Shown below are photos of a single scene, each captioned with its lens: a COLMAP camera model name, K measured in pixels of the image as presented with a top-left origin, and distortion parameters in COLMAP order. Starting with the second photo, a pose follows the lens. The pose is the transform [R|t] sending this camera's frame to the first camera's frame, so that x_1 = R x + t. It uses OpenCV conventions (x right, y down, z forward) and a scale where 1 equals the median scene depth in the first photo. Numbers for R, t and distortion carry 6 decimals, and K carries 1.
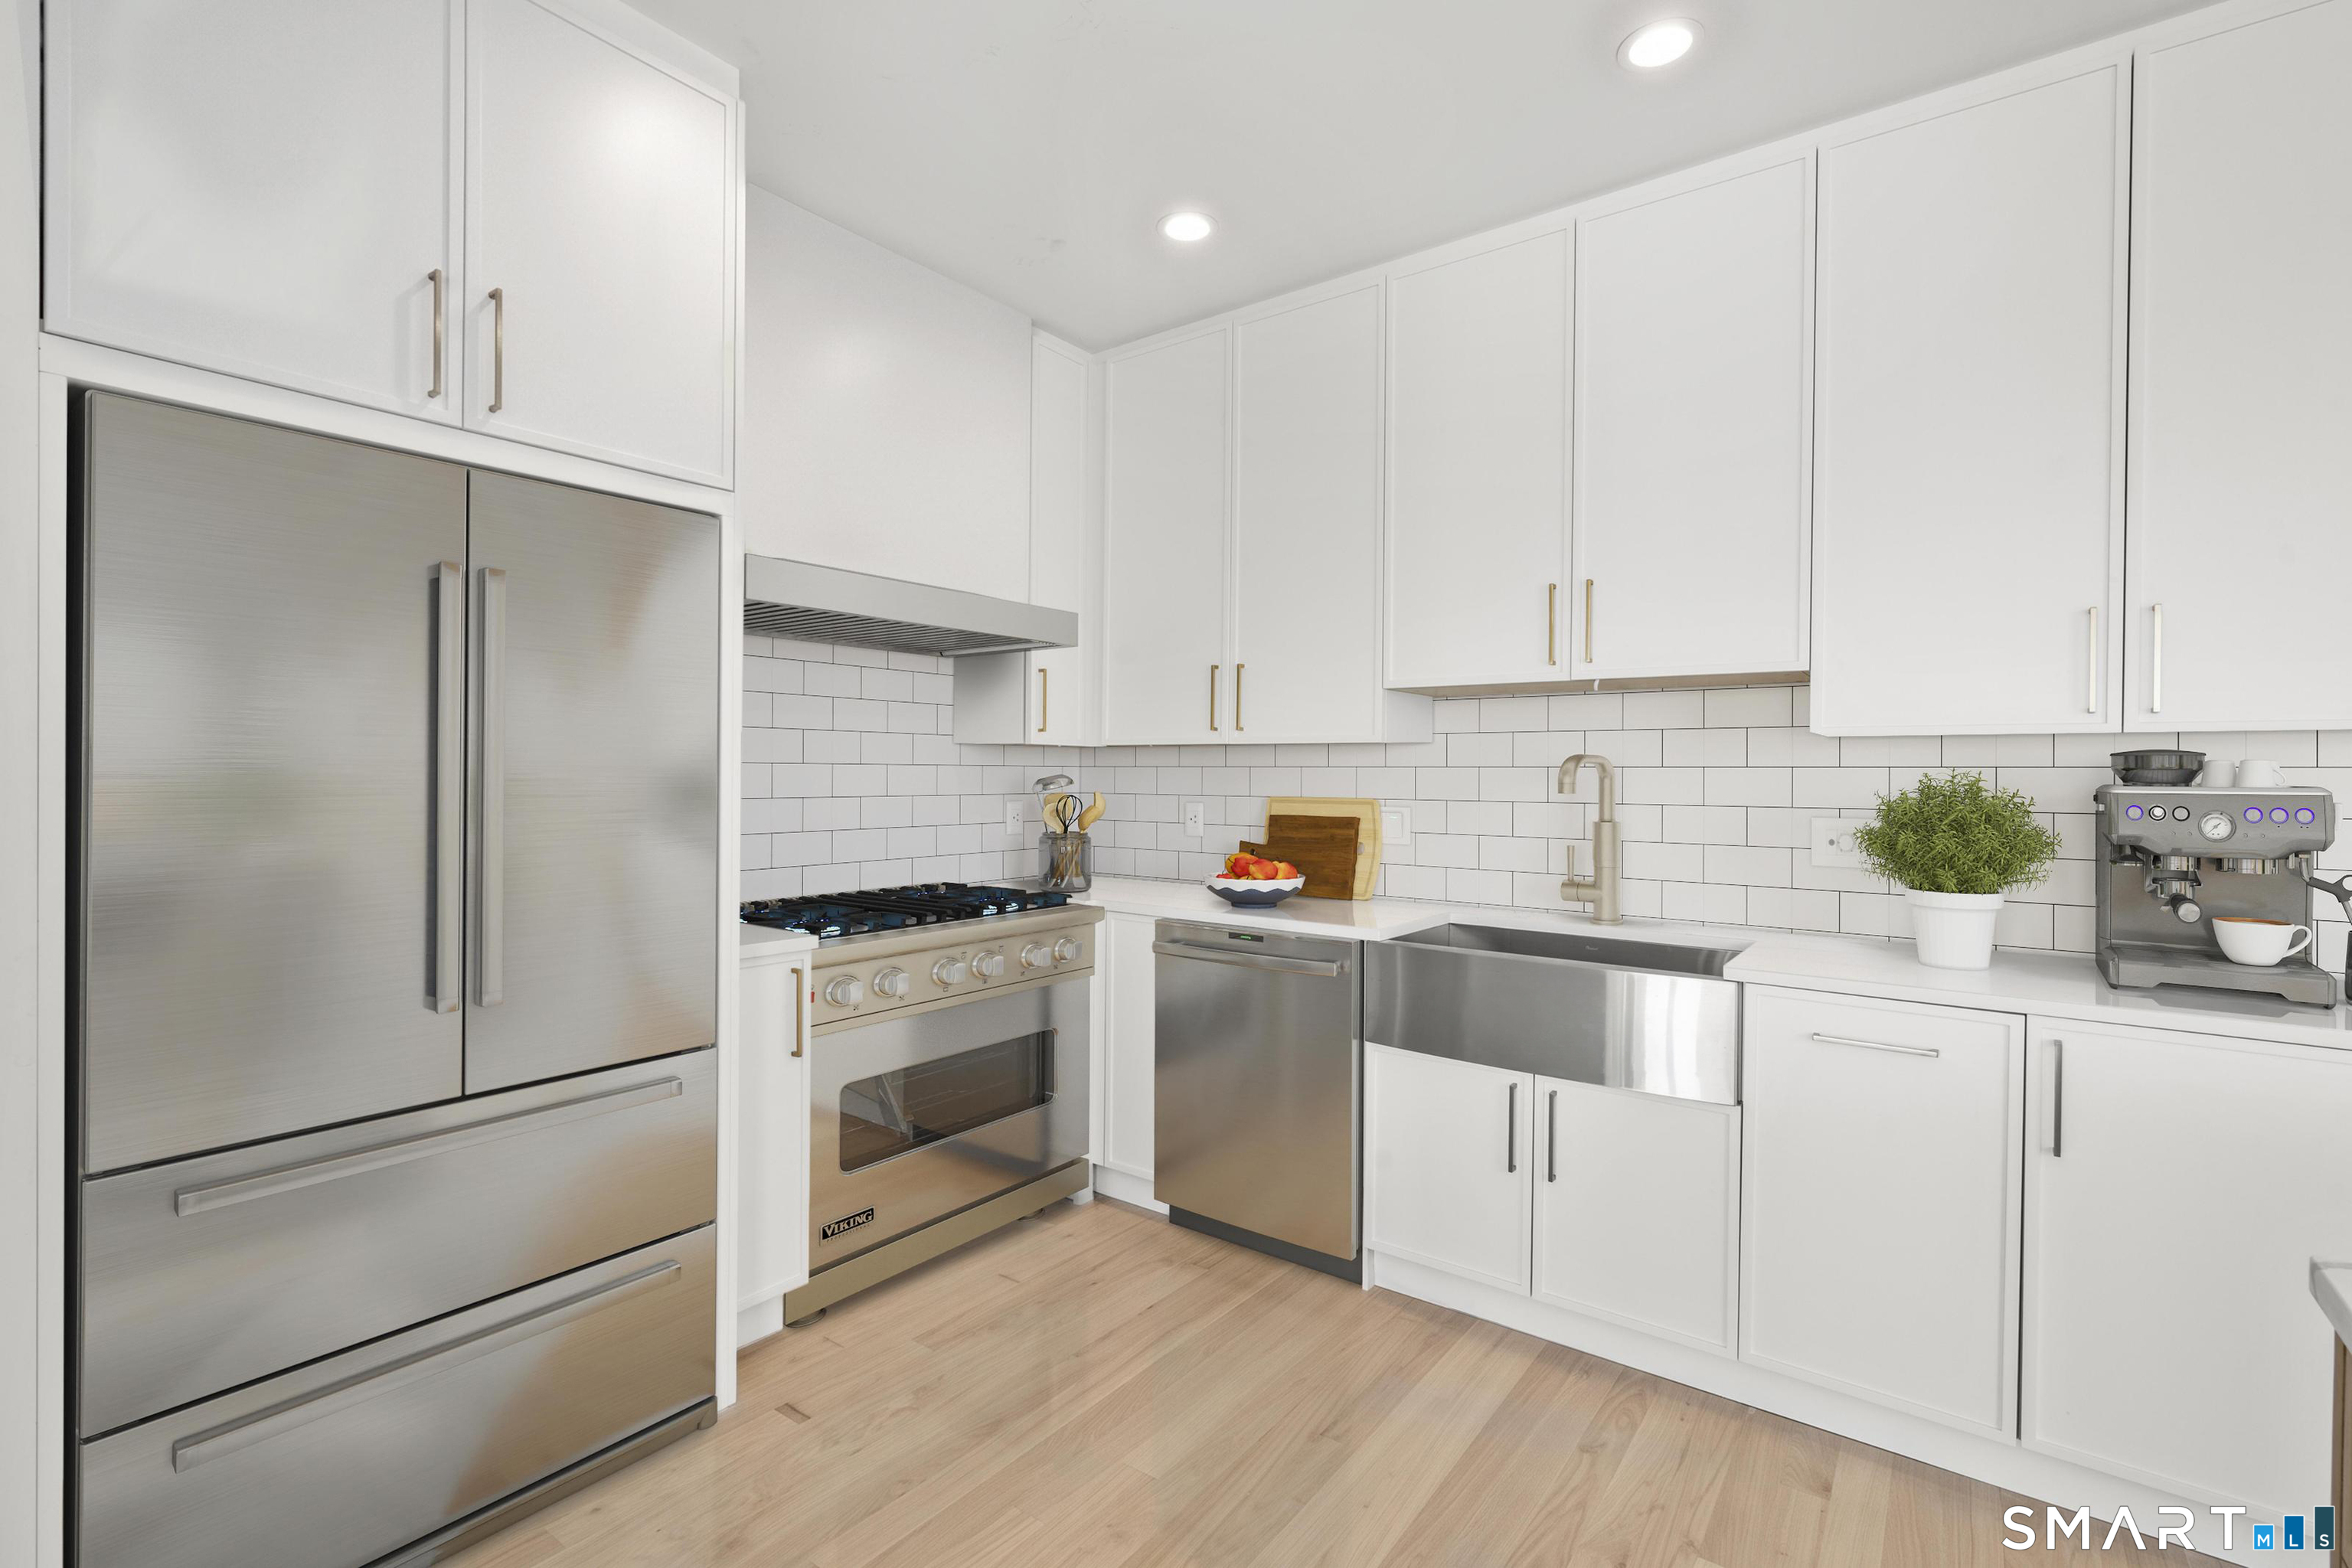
lens RADIAL K [[1056.8, 0, 1156.8], [0, 1056.8, 799.9], [0, 0, 1]] dist [0.002102, 0.000323]
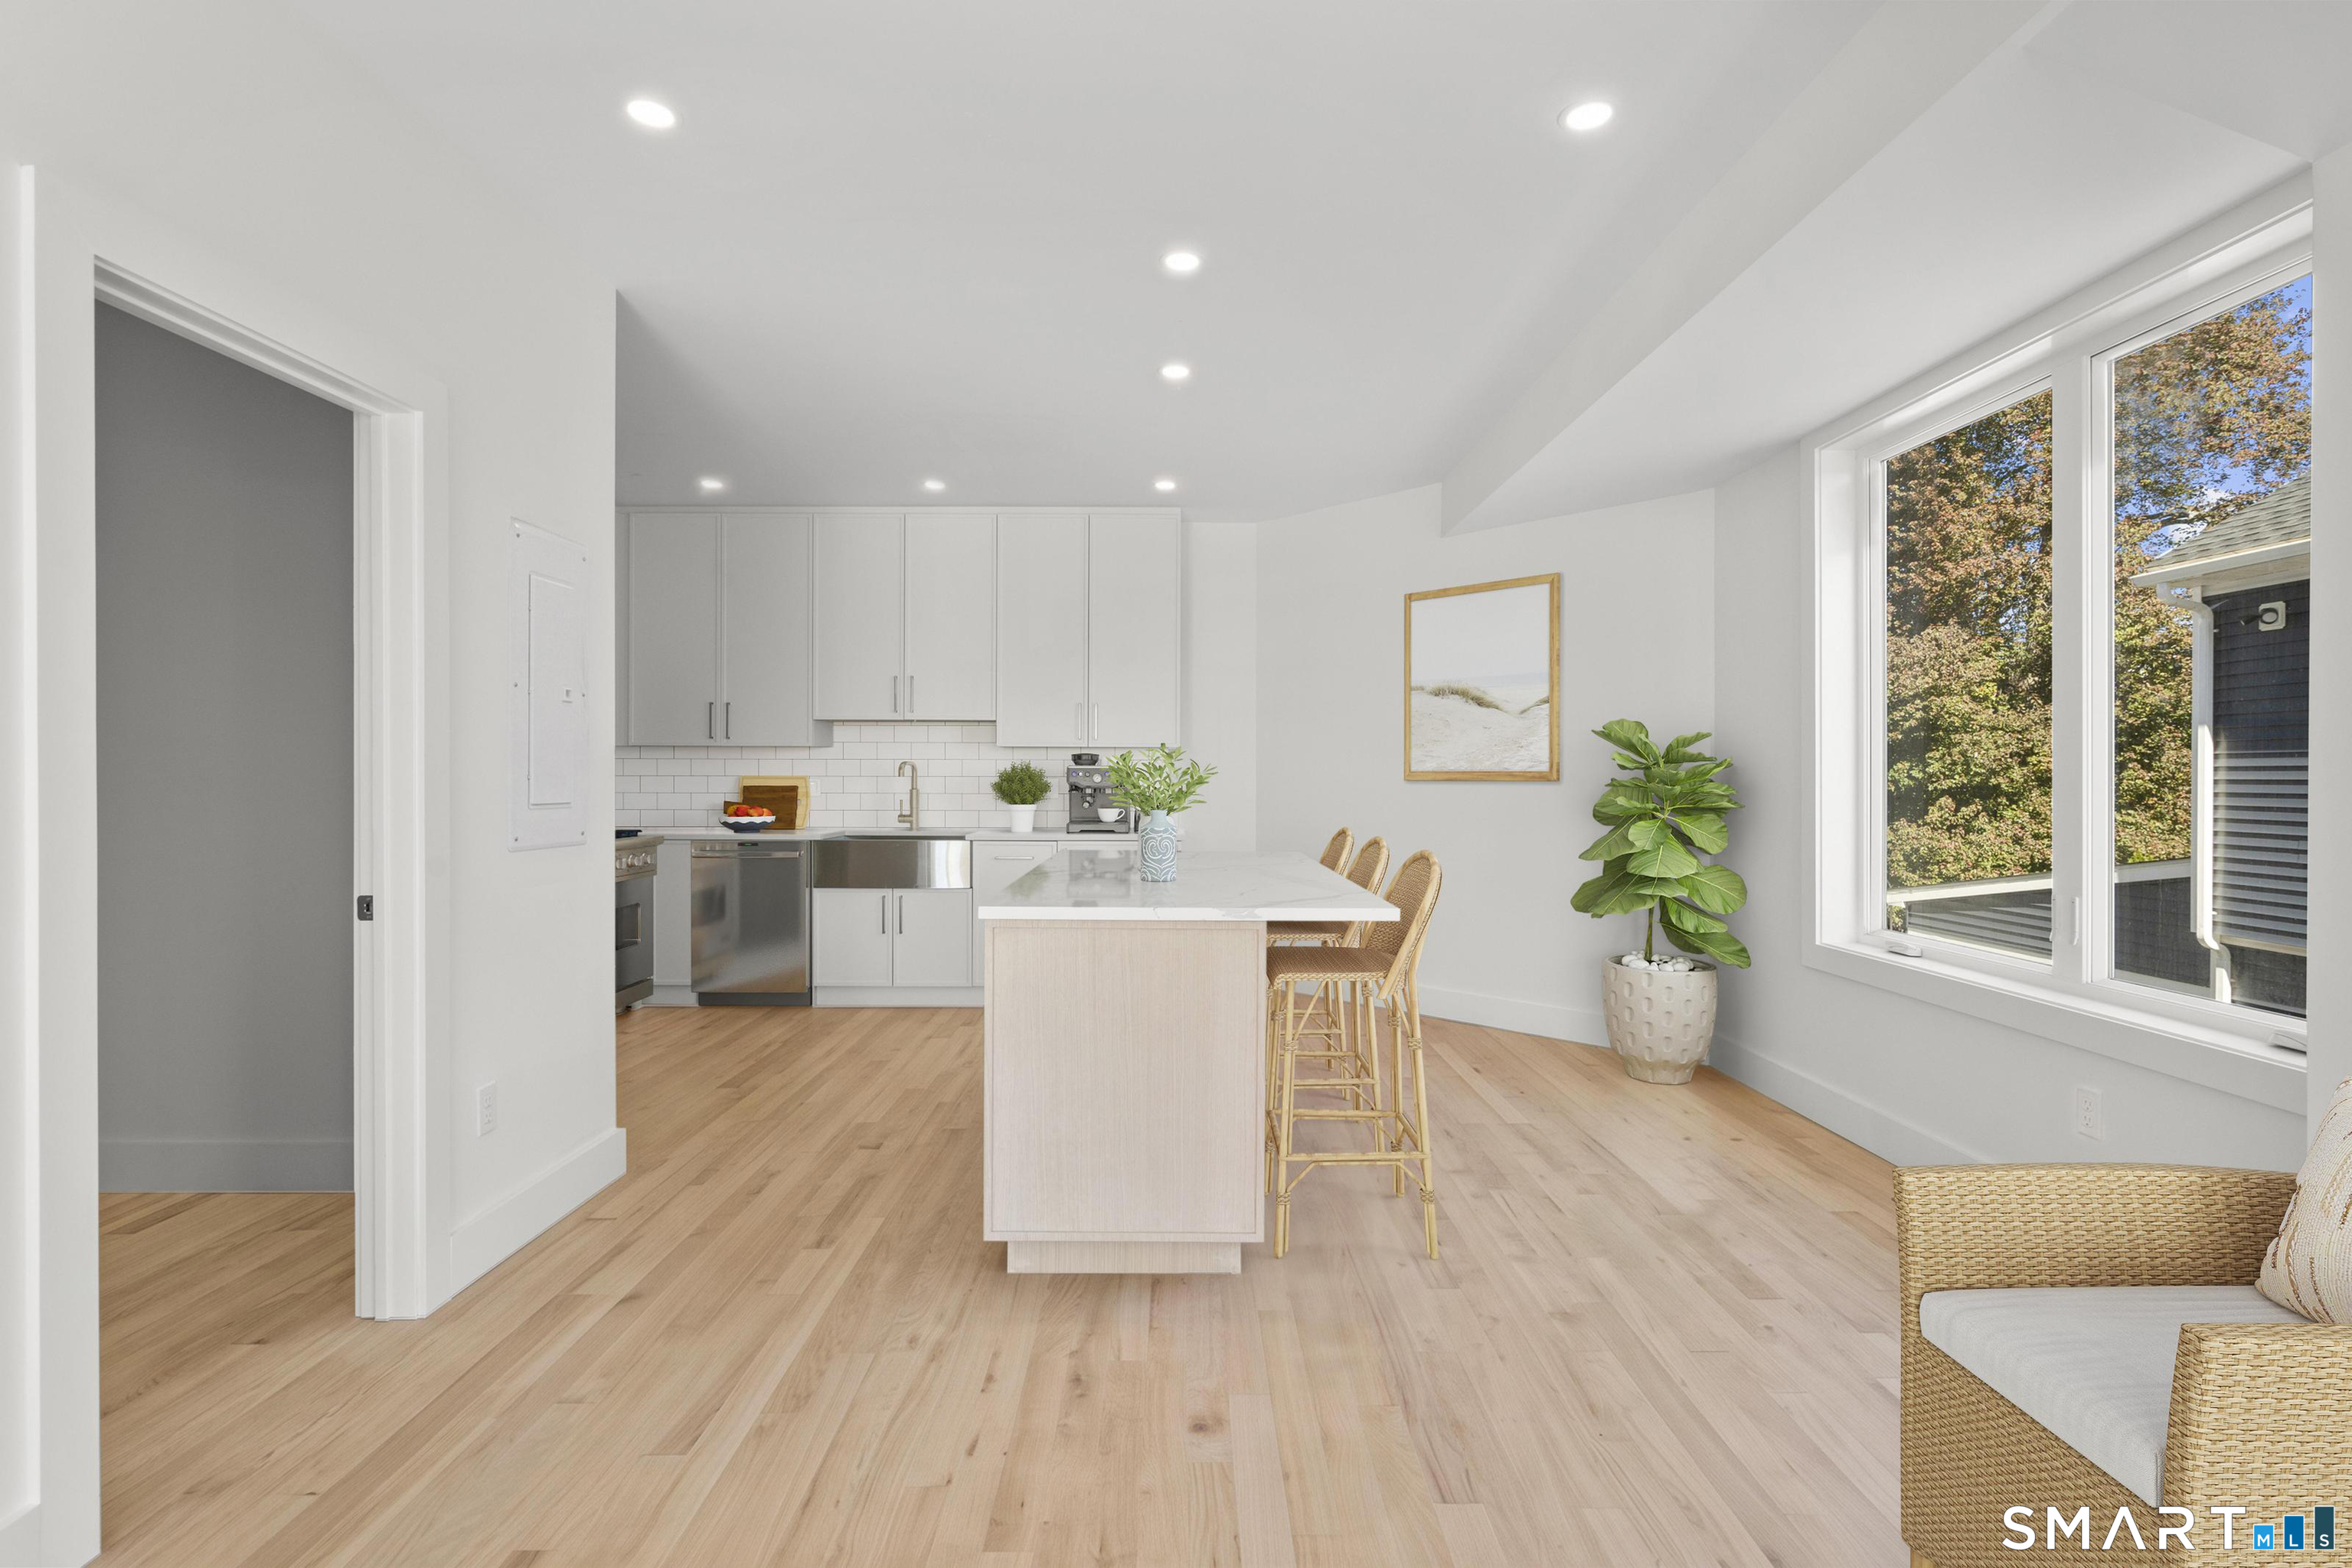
lens RADIAL K [[1056.8, 0, 1166.9], [0, 1056.8, 785.9], [0, 0, 1]] dist [0.002102, 0.000323]
pose [[0.821240, -0.019245, 0.570258, -0.479018], [0.017300, 0.999811, 0.008828, 0.016506], [-0.570320, 0.002615, 0.821418, -1.286028]]
